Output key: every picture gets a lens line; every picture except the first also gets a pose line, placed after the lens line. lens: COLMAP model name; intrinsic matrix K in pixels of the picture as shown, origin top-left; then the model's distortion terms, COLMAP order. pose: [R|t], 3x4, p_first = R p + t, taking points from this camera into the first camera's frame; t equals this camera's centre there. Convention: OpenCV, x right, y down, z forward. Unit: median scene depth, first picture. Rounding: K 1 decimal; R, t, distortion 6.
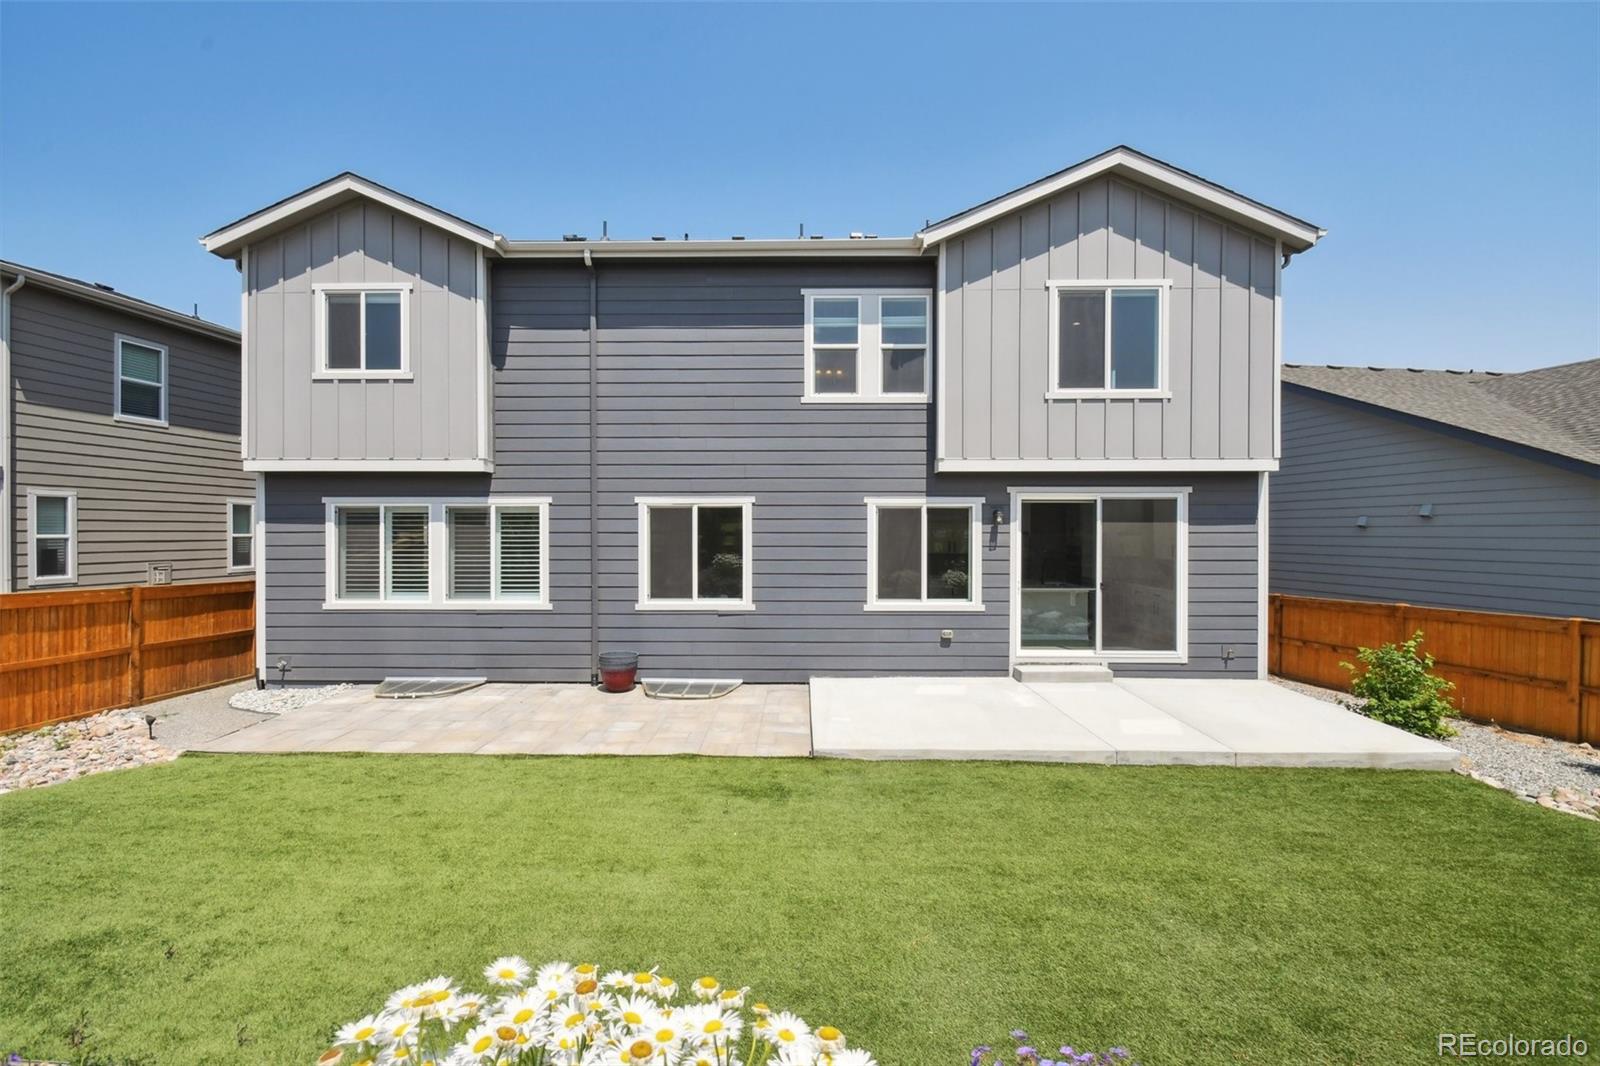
lens RADIAL K [[707.2, 0, 807.9], [0, 707.2, 533.3], [0, 0, 1]] dist [0.008835, -0.003269]
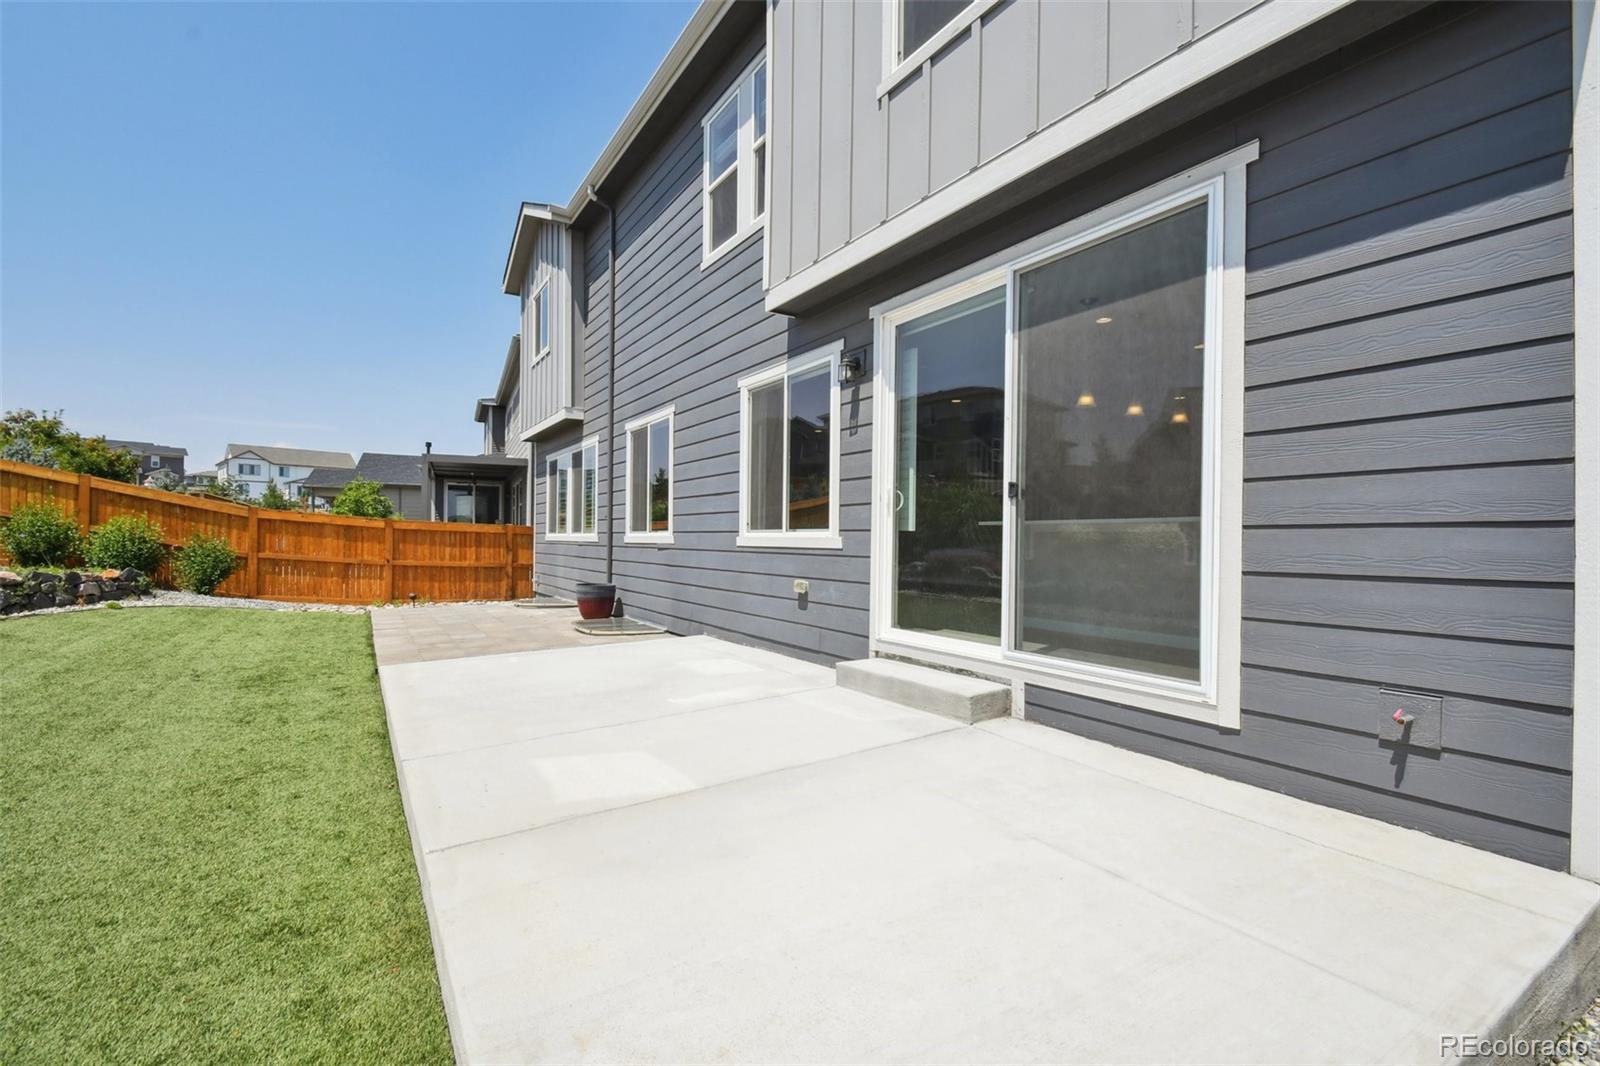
lens RADIAL K [[707.2, 0, 800.4], [0, 707.2, 536.7], [0, 0, 1]] dist [0.008835, -0.003269]
pose [[0.553627, 0.000084, -0.832765, 0.683182], [-0.005811, 0.999976, -0.003763, 0.102966], [0.832744, 0.006922, 0.553614, 0.674006]]
